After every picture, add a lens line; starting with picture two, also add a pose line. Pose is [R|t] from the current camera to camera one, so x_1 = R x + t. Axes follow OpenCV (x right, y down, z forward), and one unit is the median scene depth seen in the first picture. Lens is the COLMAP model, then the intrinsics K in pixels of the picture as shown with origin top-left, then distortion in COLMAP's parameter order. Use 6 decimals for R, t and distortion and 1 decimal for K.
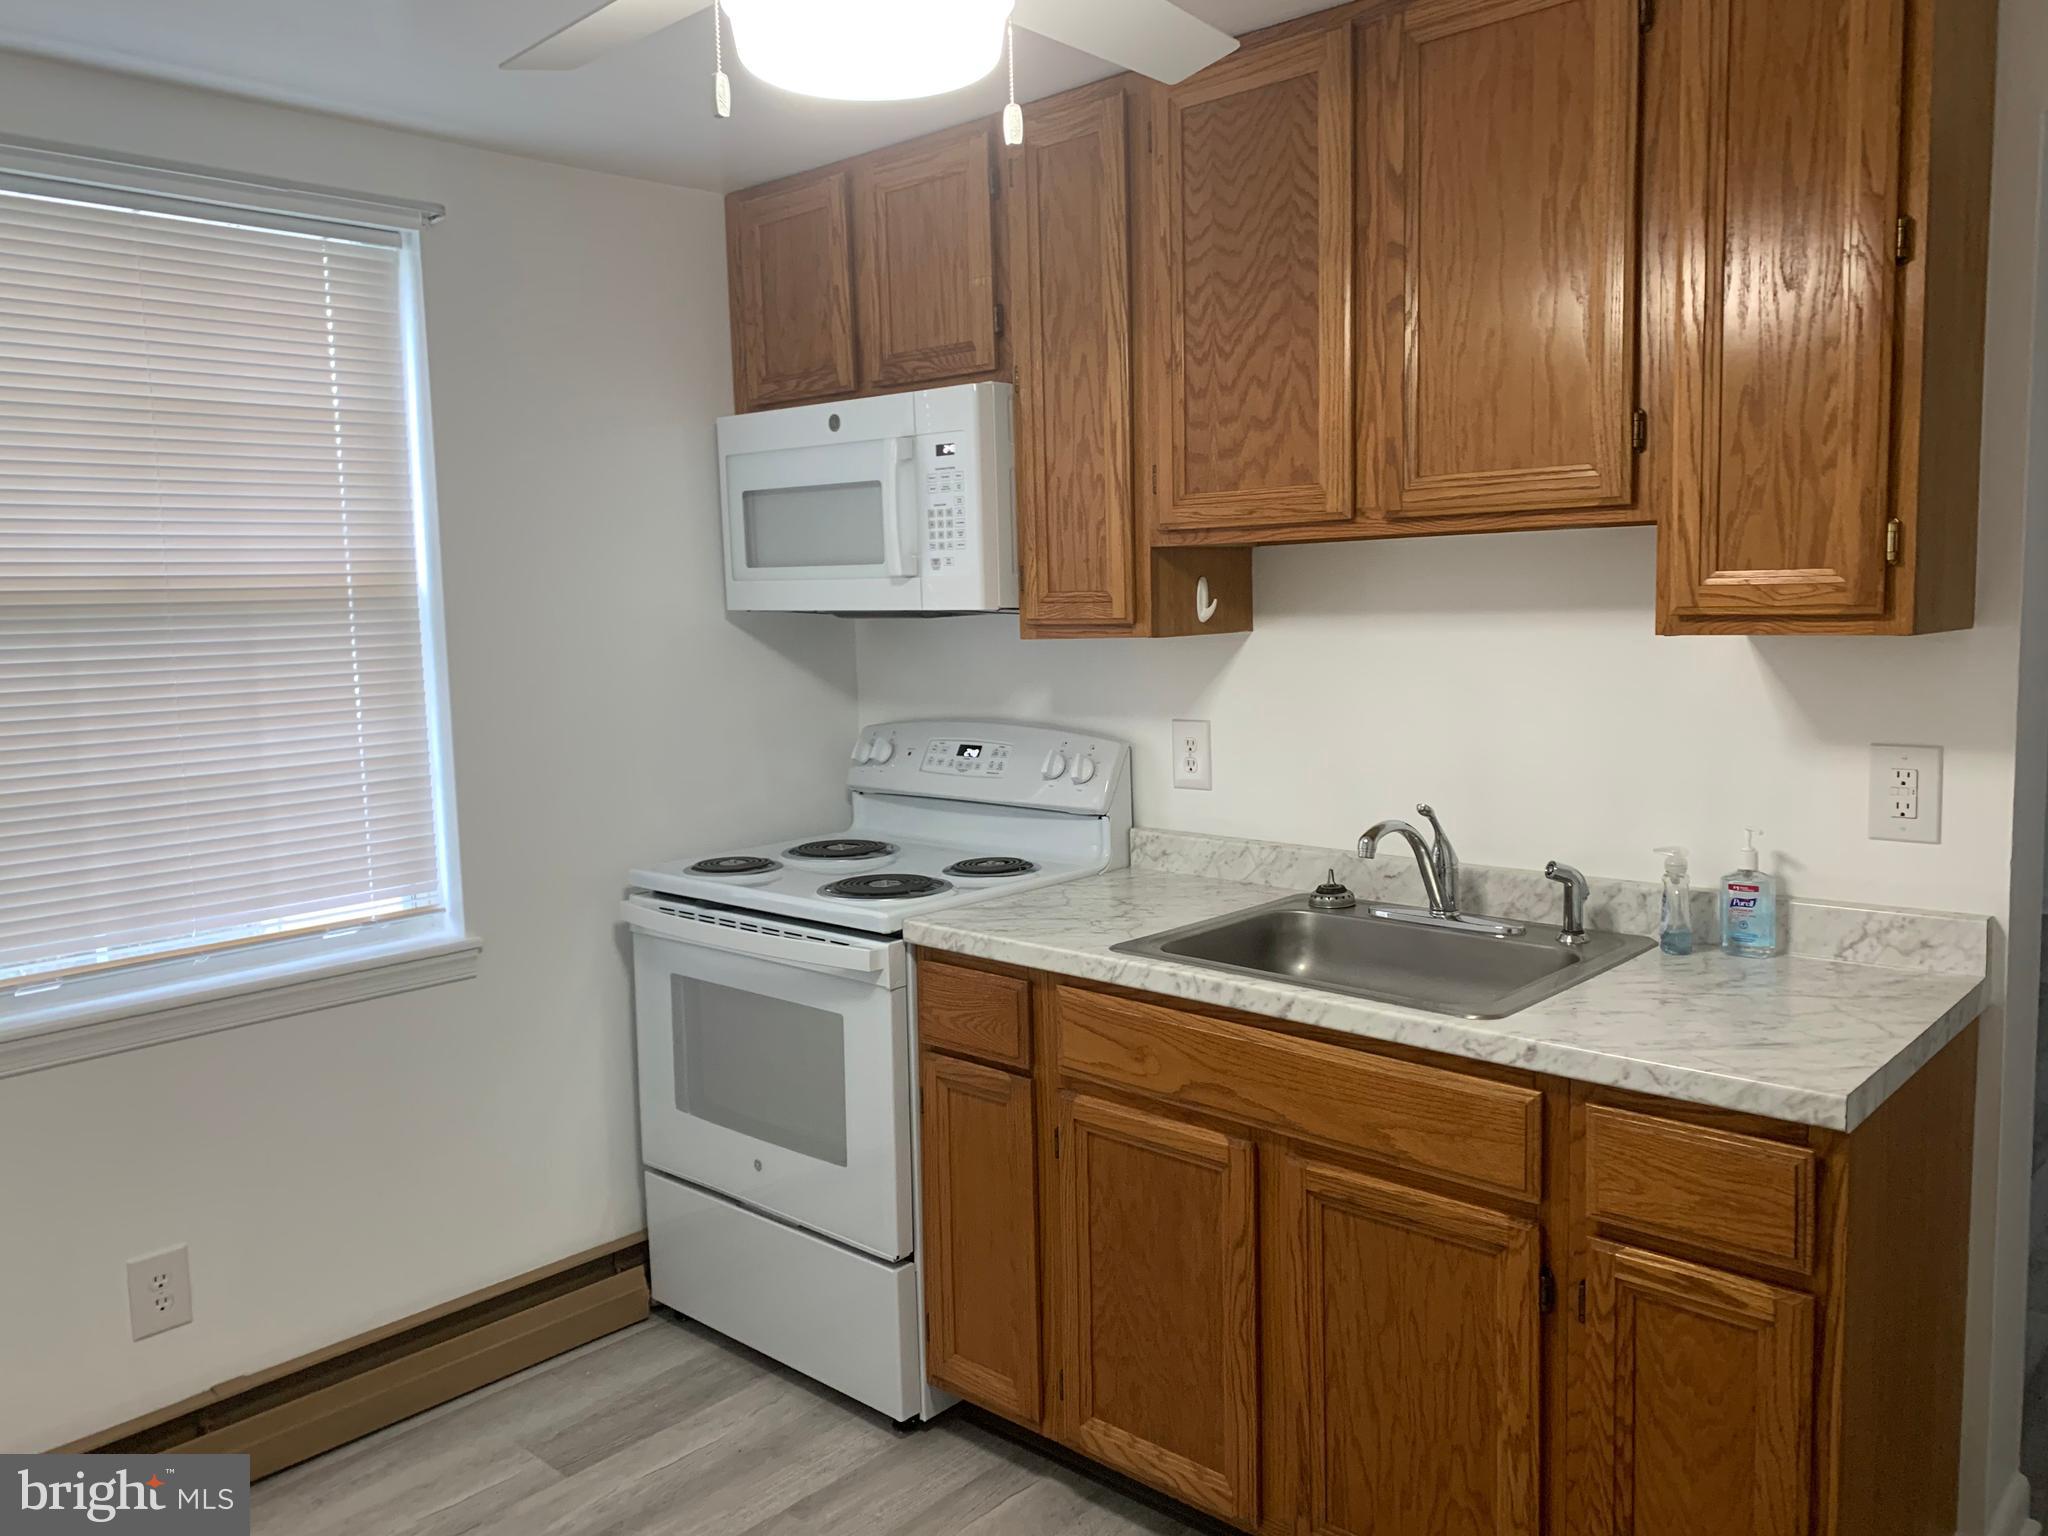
lens RADIAL K [[1551.7, 0, 1039.6], [0, 1551.7, 764.8], [0, 0, 1]] dist [0.048050, -0.052900]
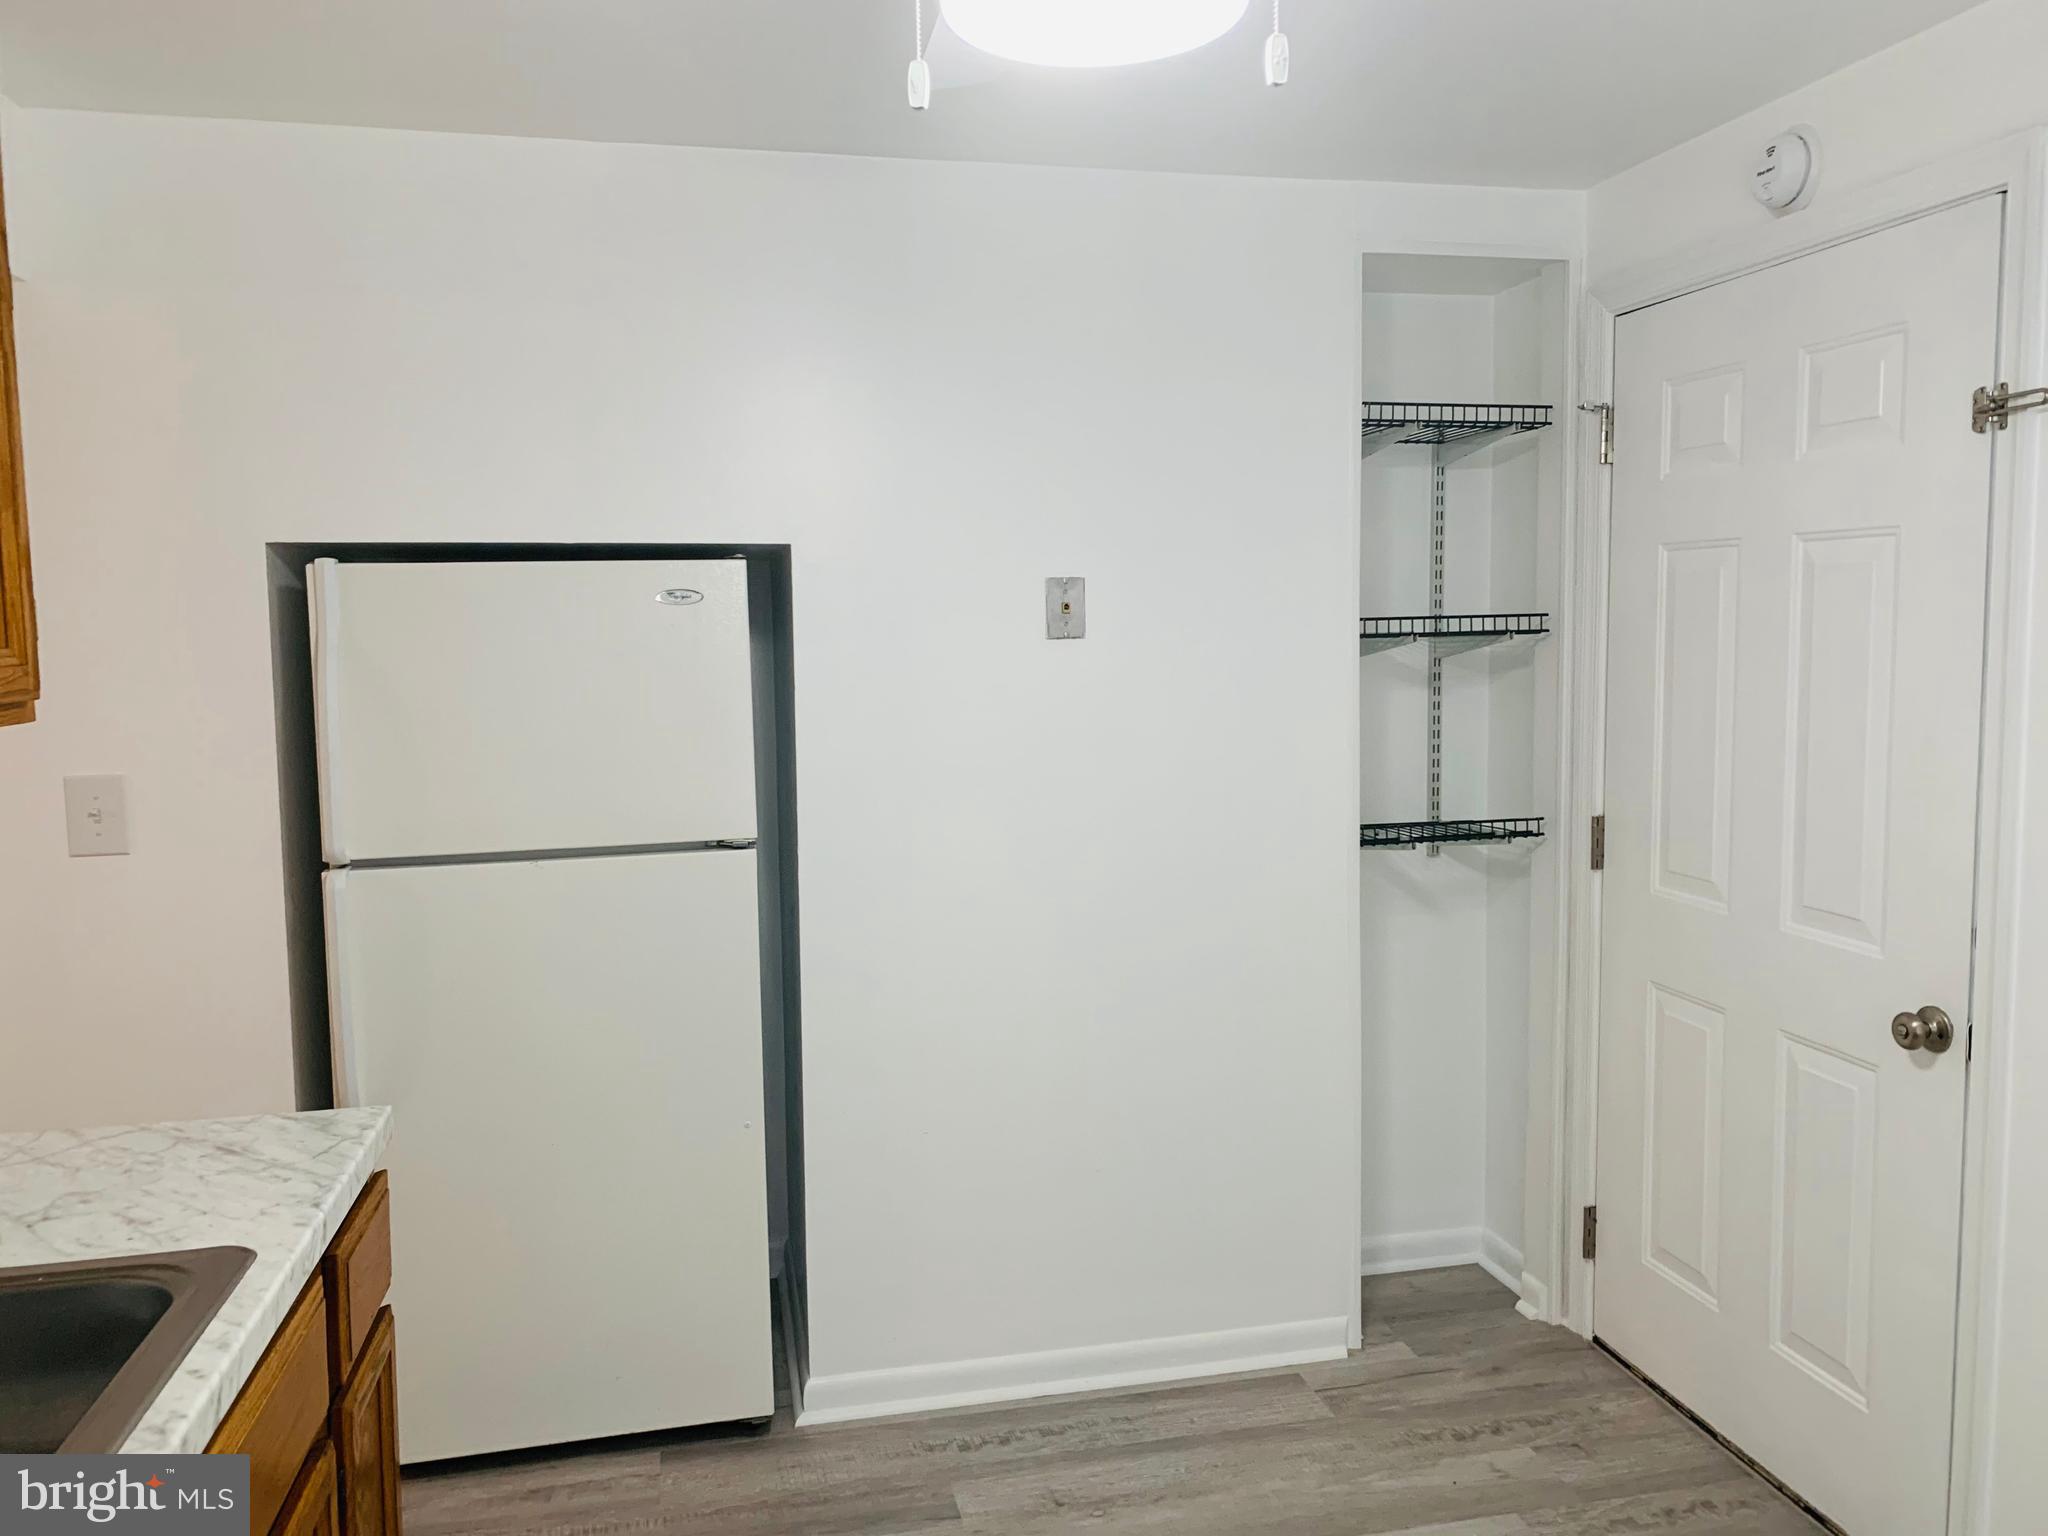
lens RADIAL K [[1551.7, 0, 1022.3], [0, 1551.7, 776.6], [0, 0, 1]] dist [0.048050, -0.052900]
pose [[-0.816087, -0.023139, 0.577466, -0.462048], [0.090770, 0.981665, 0.167612, -0.156503], [-0.570757, 0.189202, -0.799024, 1.424638]]
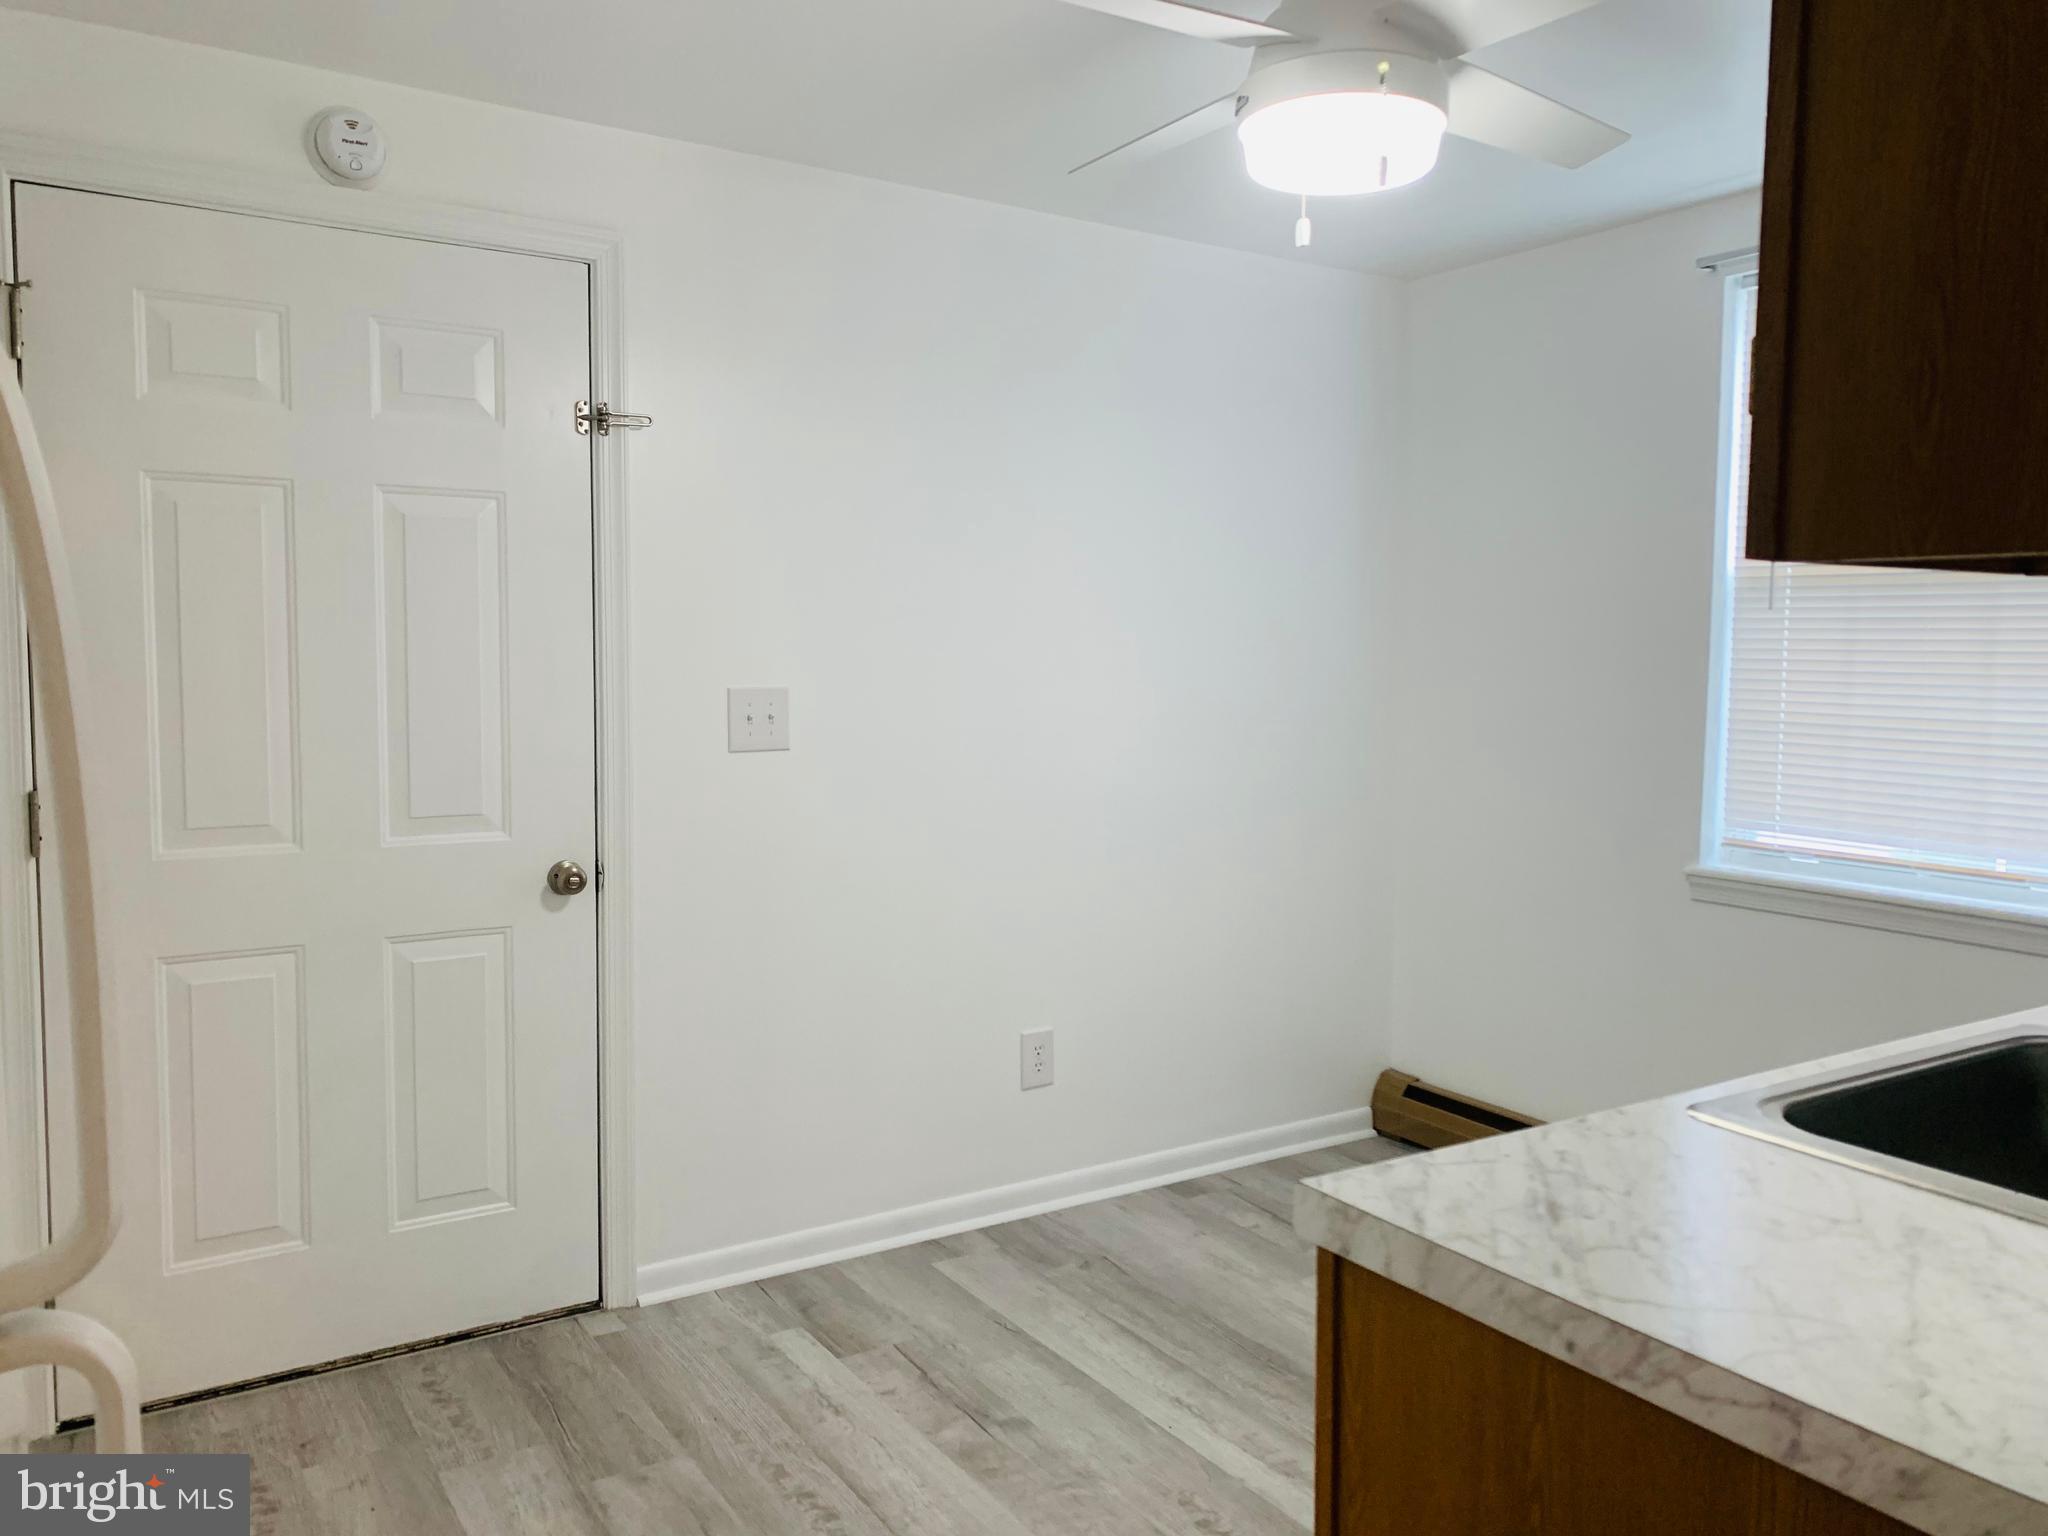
lens RADIAL K [[1551.7, 0, 1041.2], [0, 1551.7, 771.1], [0, 0, 1]] dist [0.048050, -0.052900]
pose [[-0.255037, 0.104227, -0.961297, 1.110161], [-0.098658, 0.986180, 0.133099, -0.064947], [0.961885, 0.128785, -0.241230, 0.919389]]
